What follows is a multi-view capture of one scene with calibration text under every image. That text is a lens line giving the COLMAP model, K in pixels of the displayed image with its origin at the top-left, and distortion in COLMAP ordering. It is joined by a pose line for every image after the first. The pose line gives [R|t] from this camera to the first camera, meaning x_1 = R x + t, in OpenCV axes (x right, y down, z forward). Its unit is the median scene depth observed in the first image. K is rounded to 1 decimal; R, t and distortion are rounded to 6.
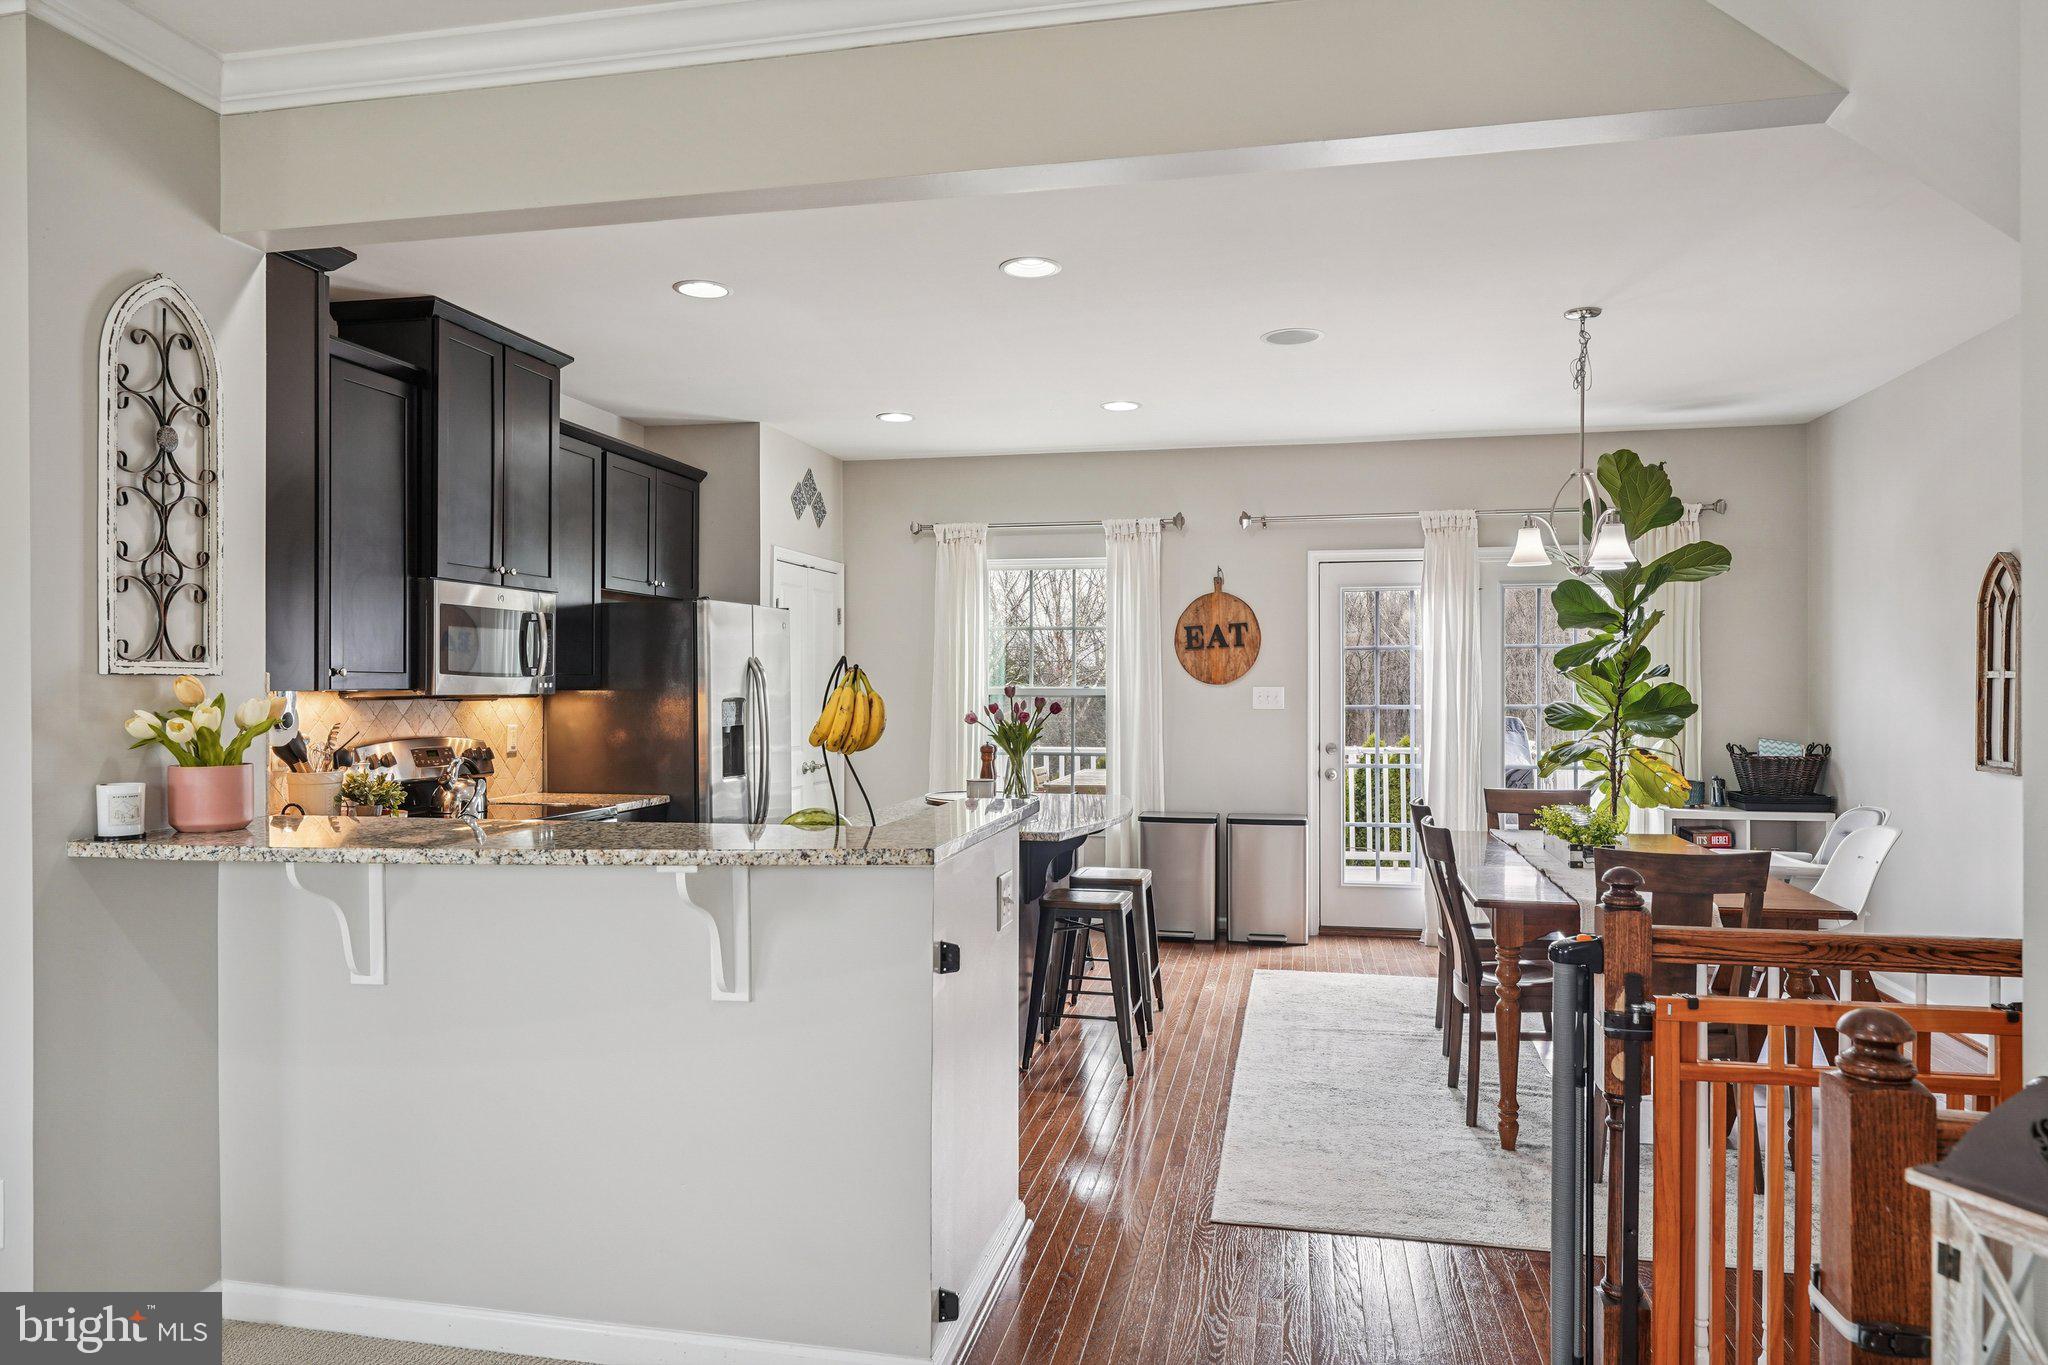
lens RADIAL K [[1291.0, 0, 1026.6], [0, 1291.0, 688.7], [0, 0, 1]] dist [0.001468, 0.000055]
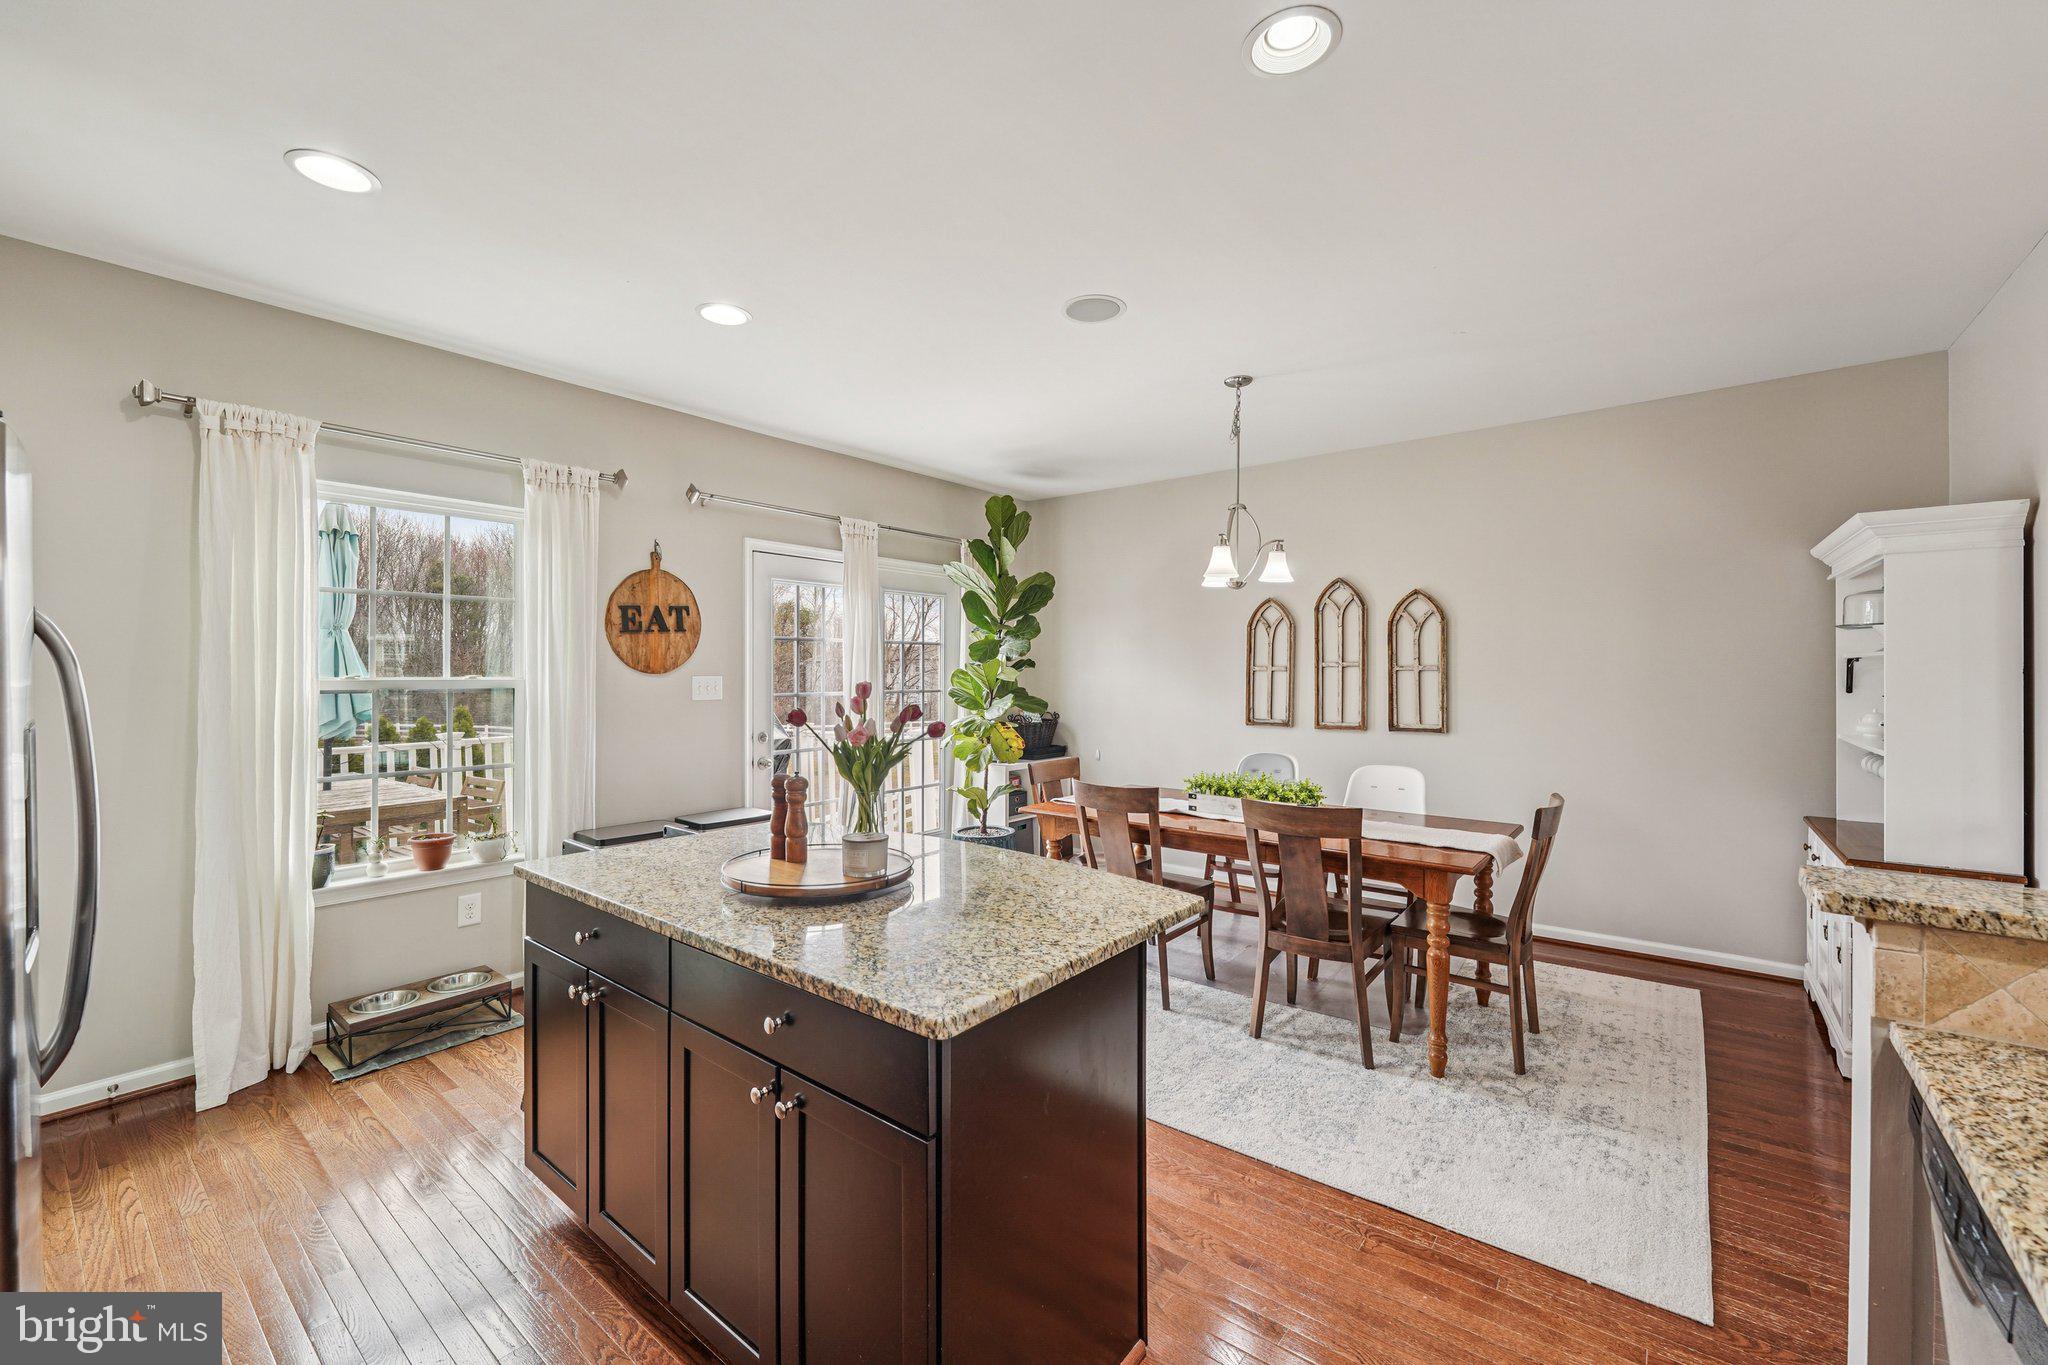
lens RADIAL K [[823.7, 0, 1021.7], [0, 823.7, 674.8], [0, 0, 1]] dist [-0.001946, -0.000169]
pose [[0.459082, -0.002789, 0.888389, -0.237708], [-0.000566, 0.999994, 0.003432, -0.004649], [-0.888393, -0.002079, 0.459078, 0.519525]]
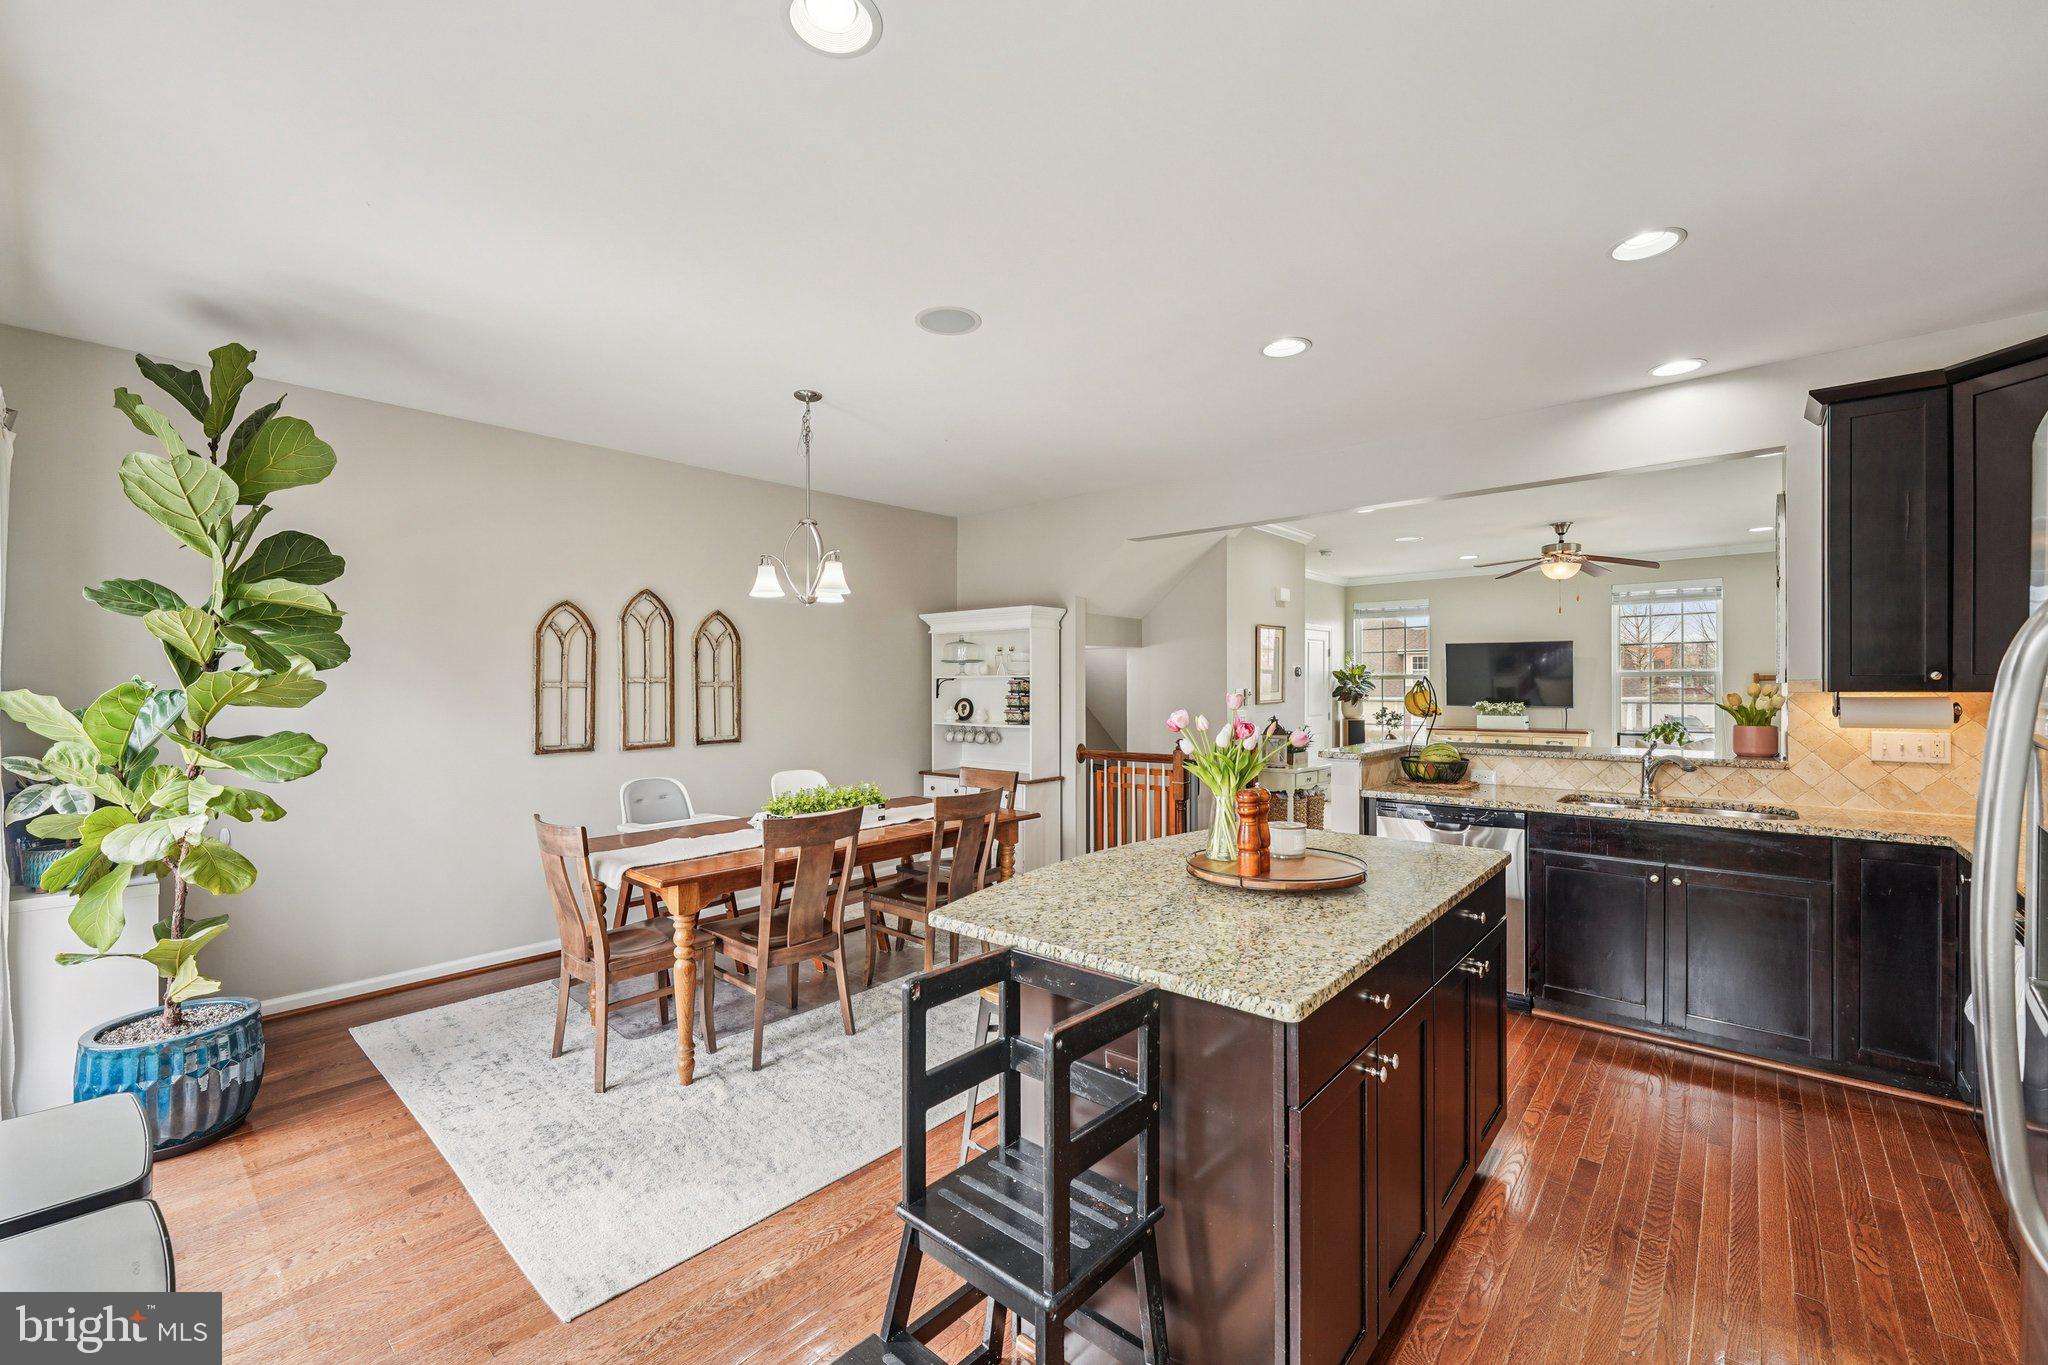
lens RADIAL K [[823.7, 0, 1023.6], [0, 823.7, 683.9], [0, 0, 1]] dist [-0.001946, -0.000169]
pose [[-0.871556, 0.007383, 0.490240, -0.090335], [0.006039, 0.999972, -0.004322, -0.003508], [-0.490259, -0.000806, -0.871577, 1.004838]]
